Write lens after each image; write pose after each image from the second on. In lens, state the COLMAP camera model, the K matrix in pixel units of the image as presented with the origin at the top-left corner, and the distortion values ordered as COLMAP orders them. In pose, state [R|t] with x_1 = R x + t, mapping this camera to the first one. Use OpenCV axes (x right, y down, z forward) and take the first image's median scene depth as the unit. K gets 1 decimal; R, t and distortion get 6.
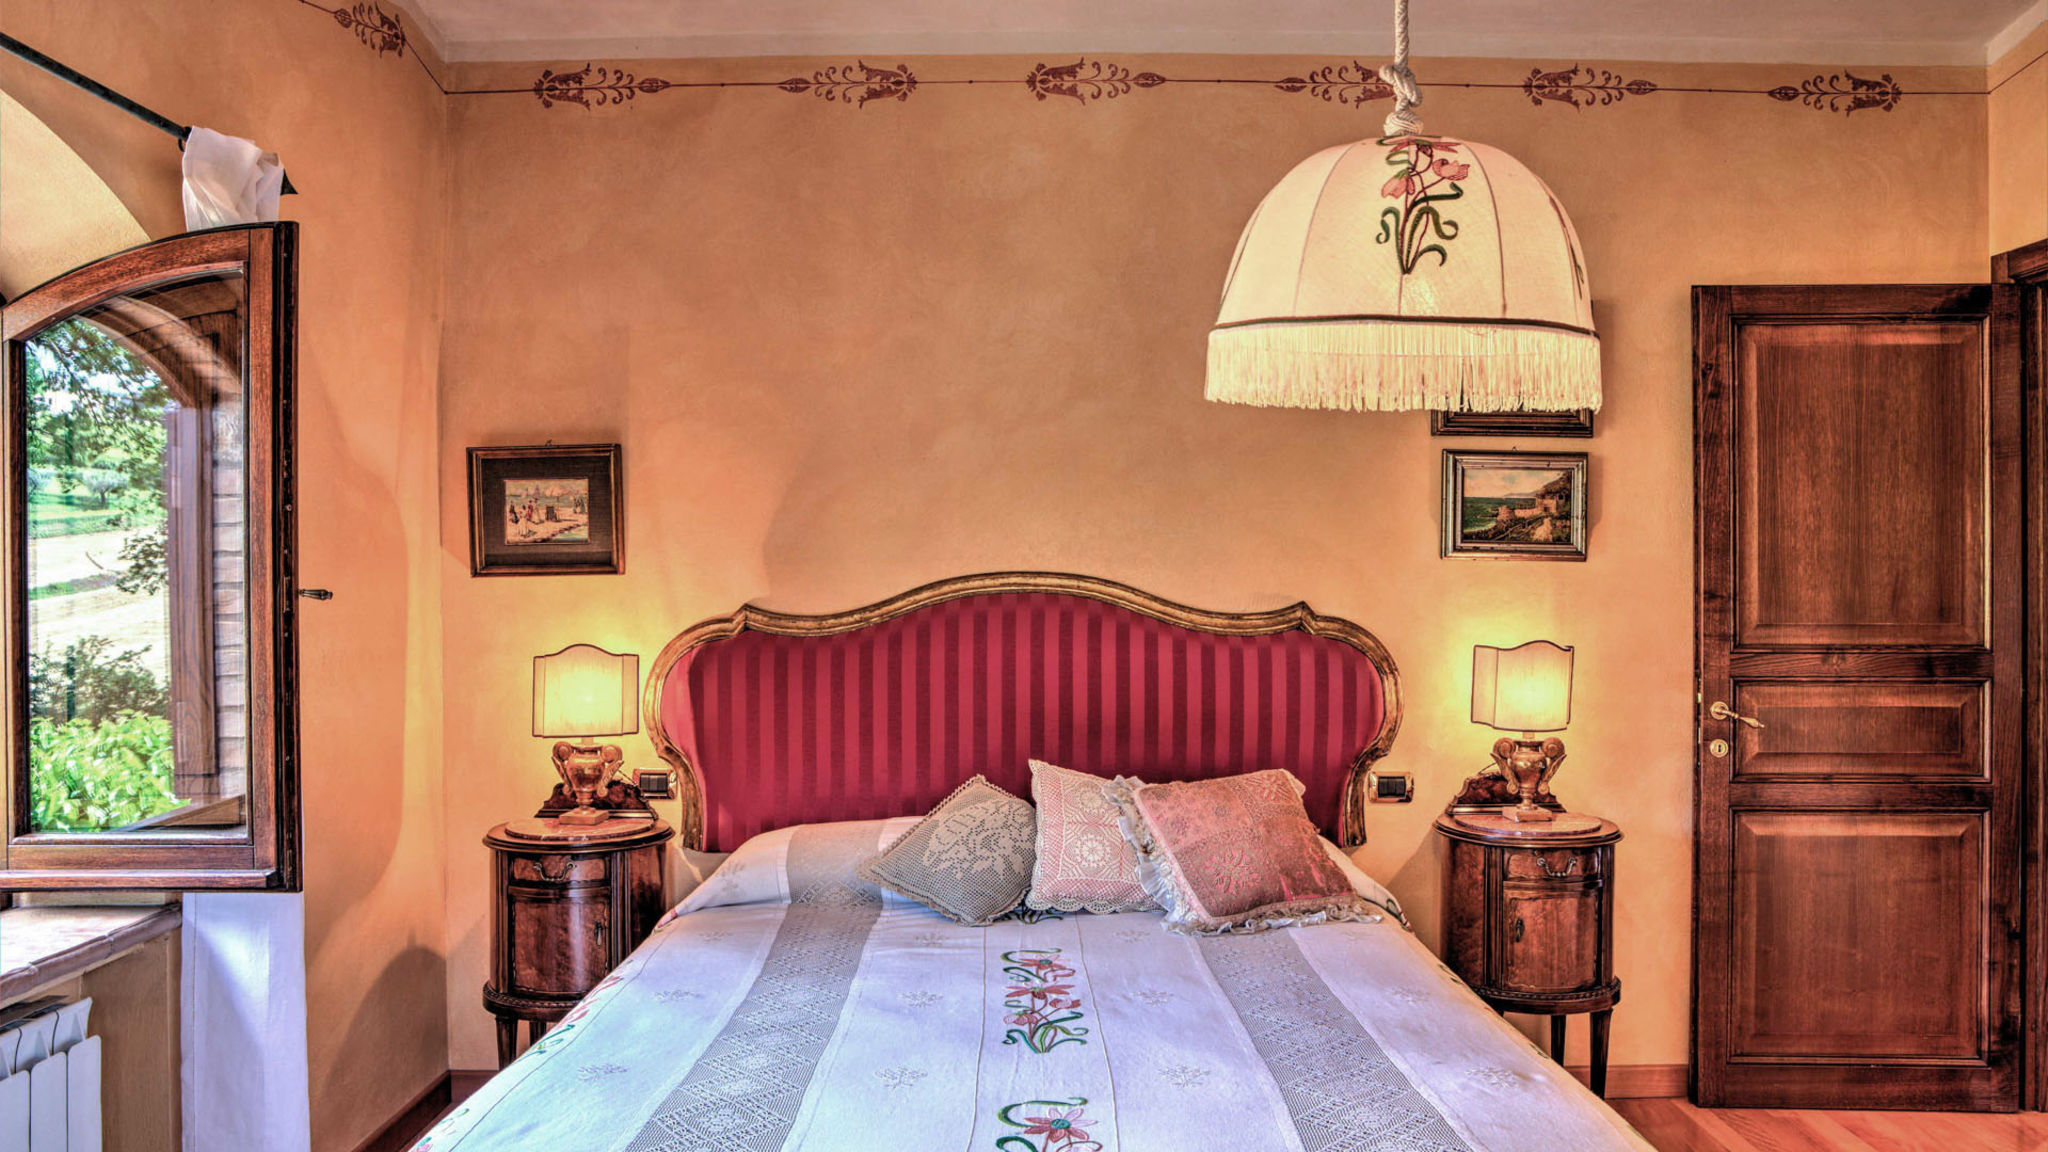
lens RADIAL K [[1427.8, 0, 1032.5], [0, 1427.8, 582.9], [0, 0, 1]] dist [-0.100877, 0.083317]
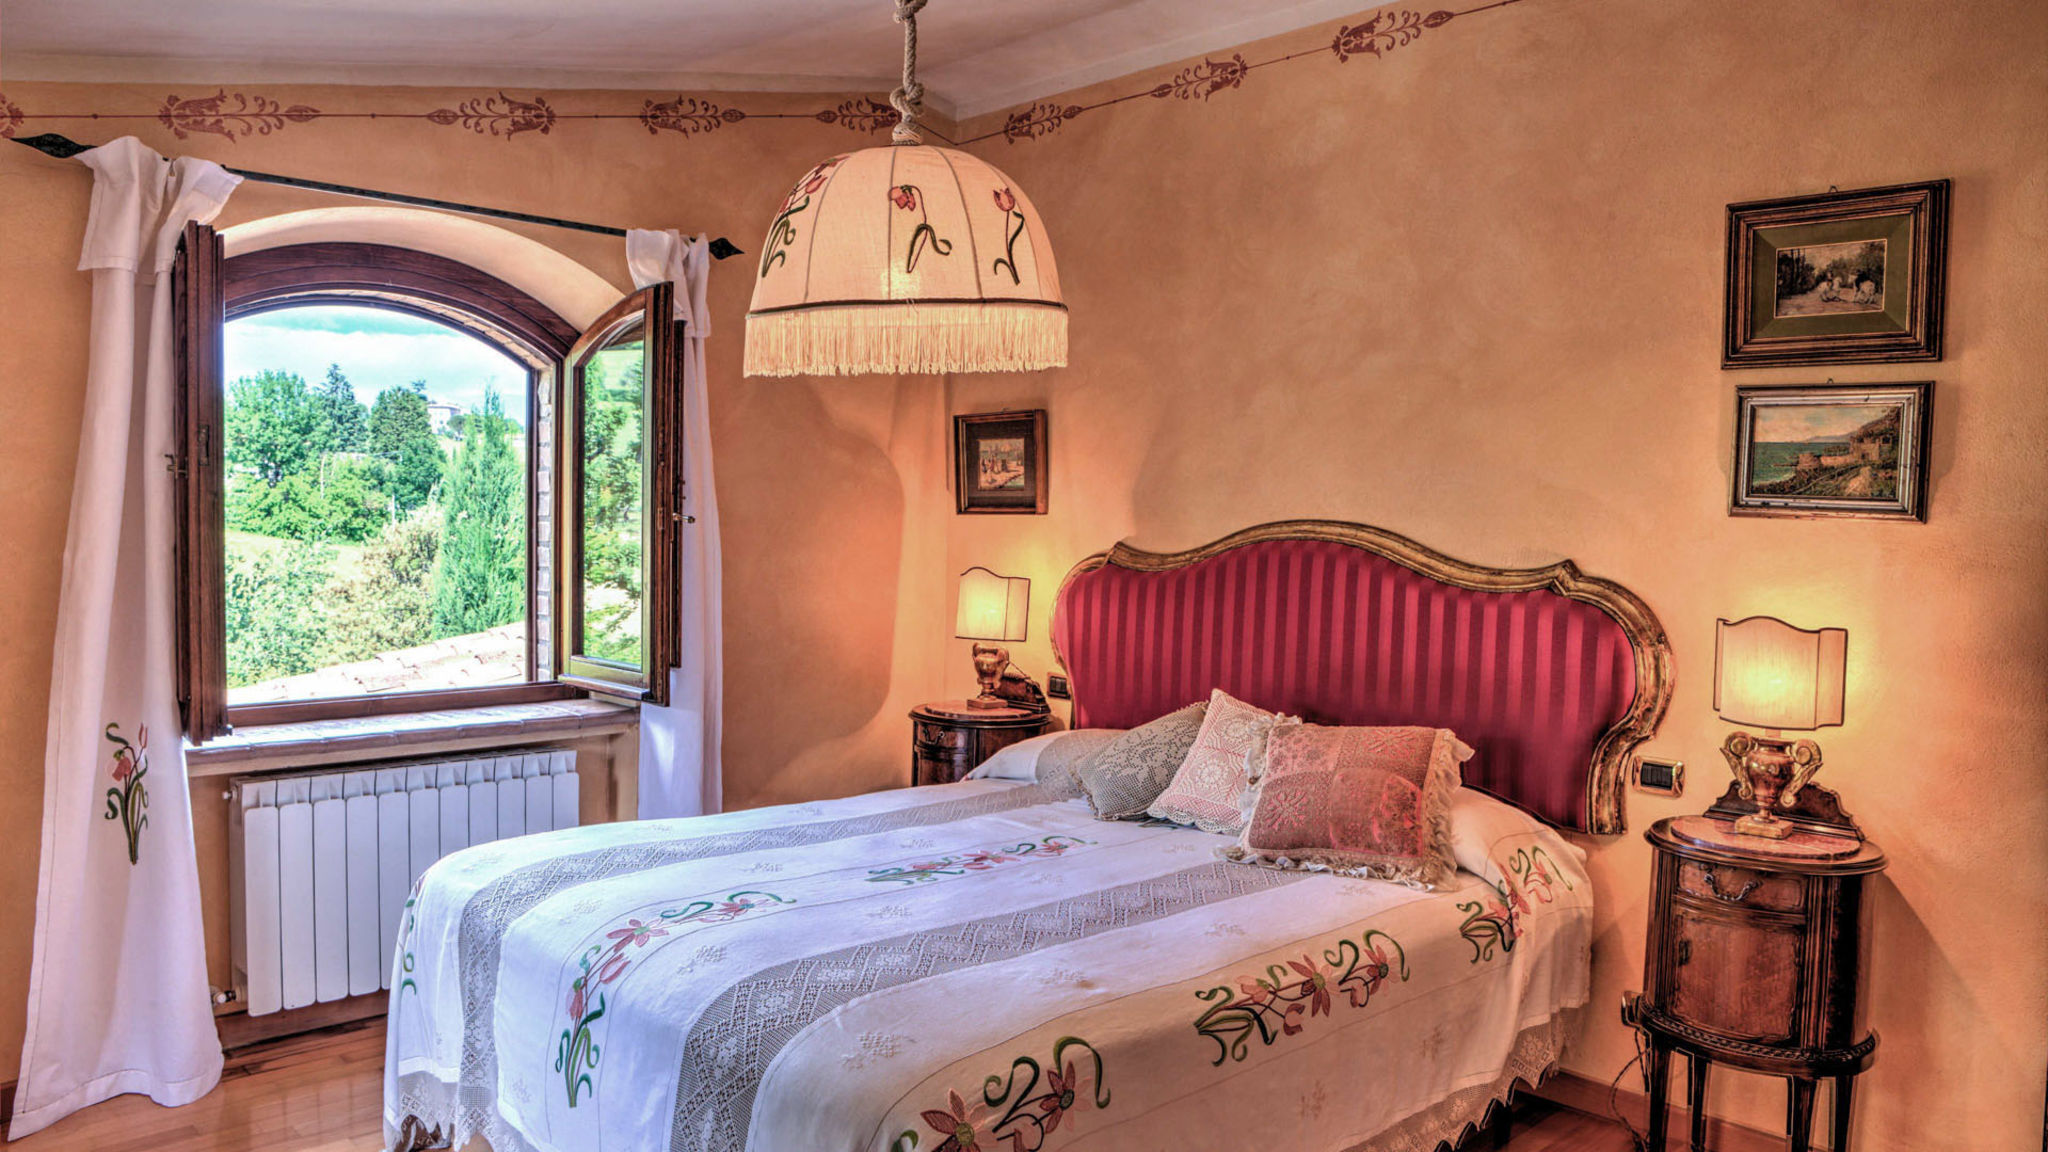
lens RADIAL K [[1427.8, 0, 1032.5], [0, 1427.8, 582.9], [0, 0, 1]] dist [-0.100877, 0.083317]
pose [[0.695709, 0.053231, -0.716349, 0.603111], [-0.032676, 0.998563, 0.042468, 0.000865], [0.717580, -0.006138, 0.696449, 0.122857]]
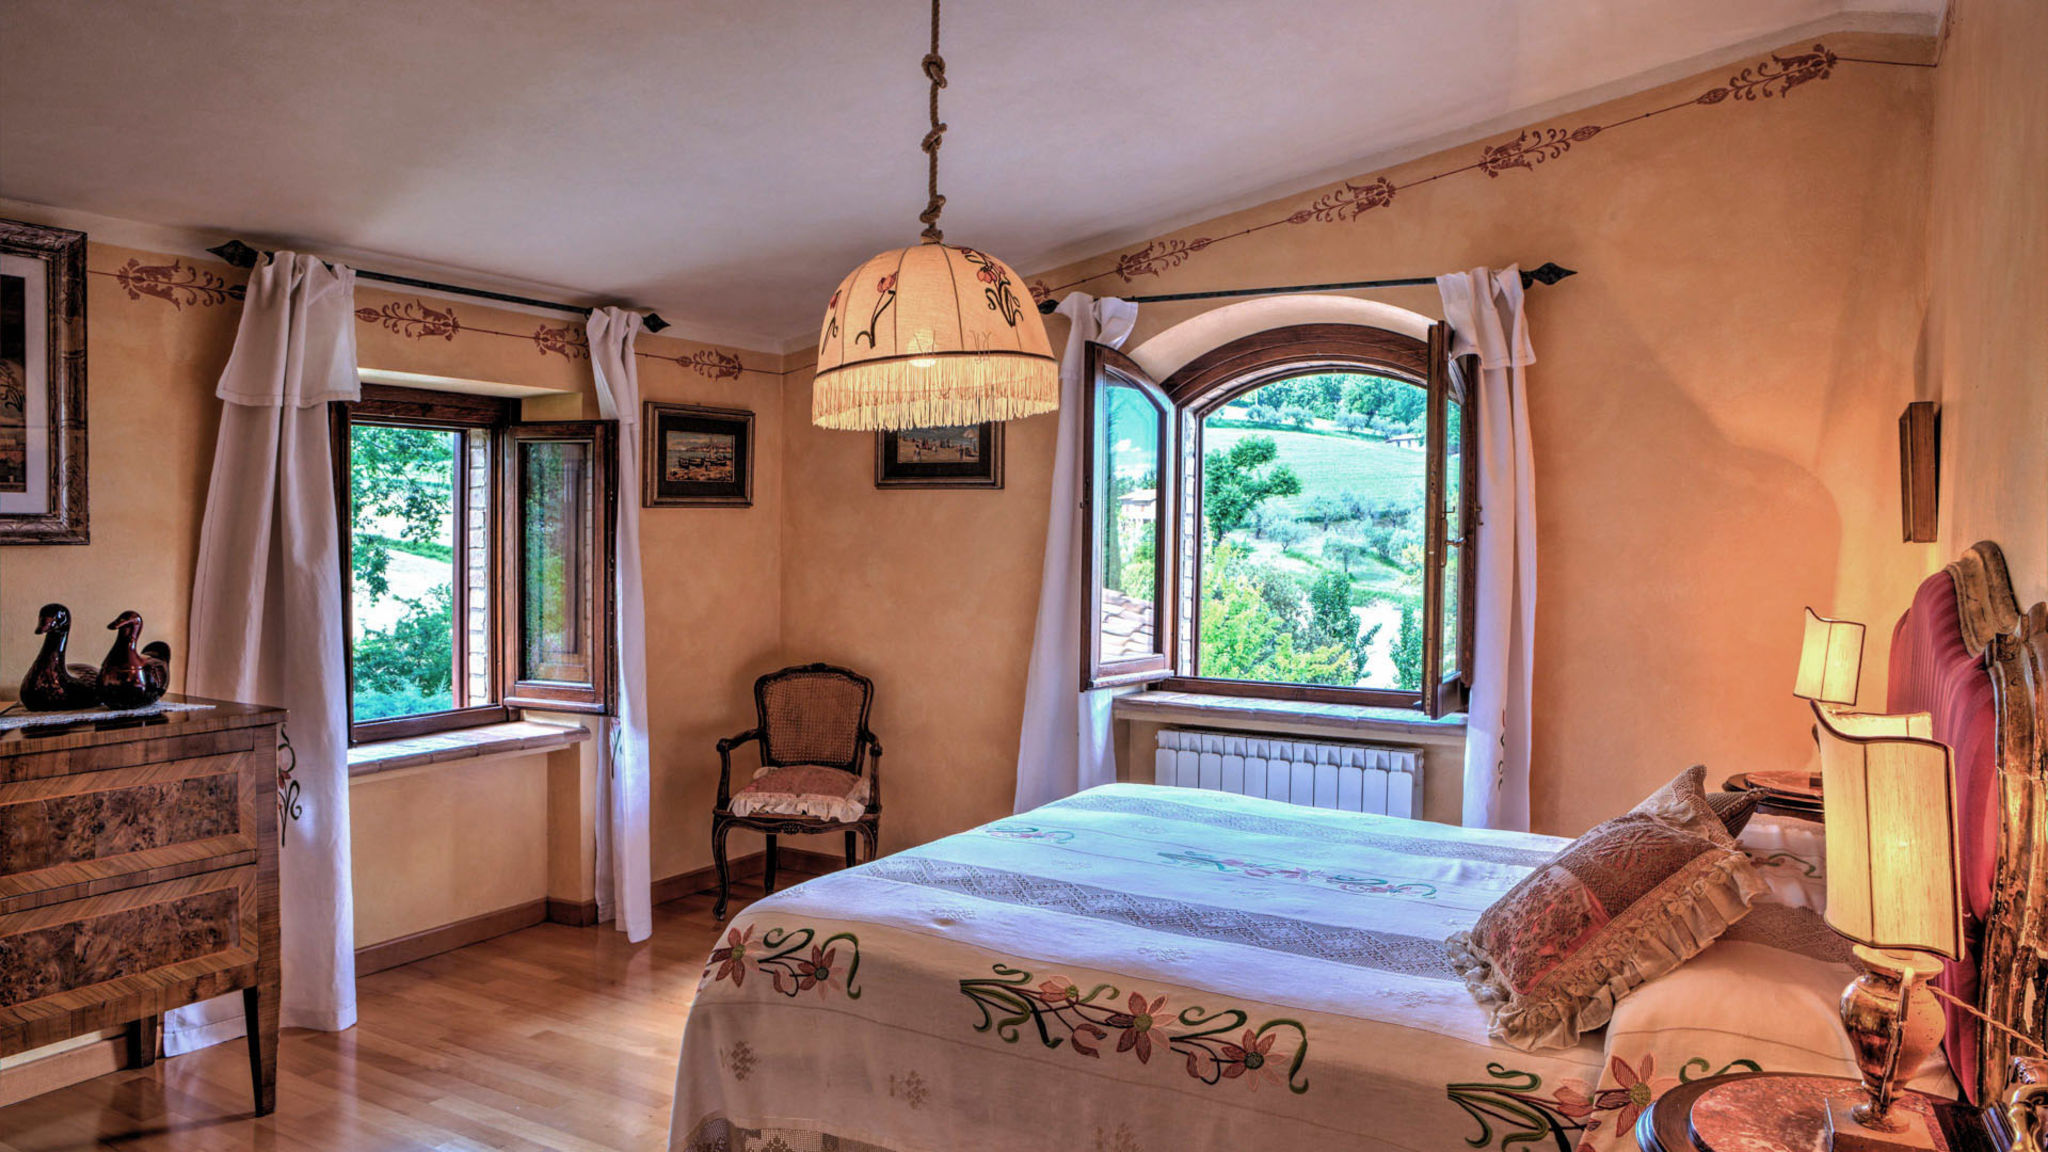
lens RADIAL K [[1427.8, 0, 1032.5], [0, 1427.8, 582.9], [0, 0, 1]] dist [-0.100877, 0.083317]
pose [[-0.496460, 0.032339, -0.867457, 0.788178], [-0.025626, 0.998324, 0.051884, -0.011829], [0.867681, 0.047987, -0.494799, 0.942704]]
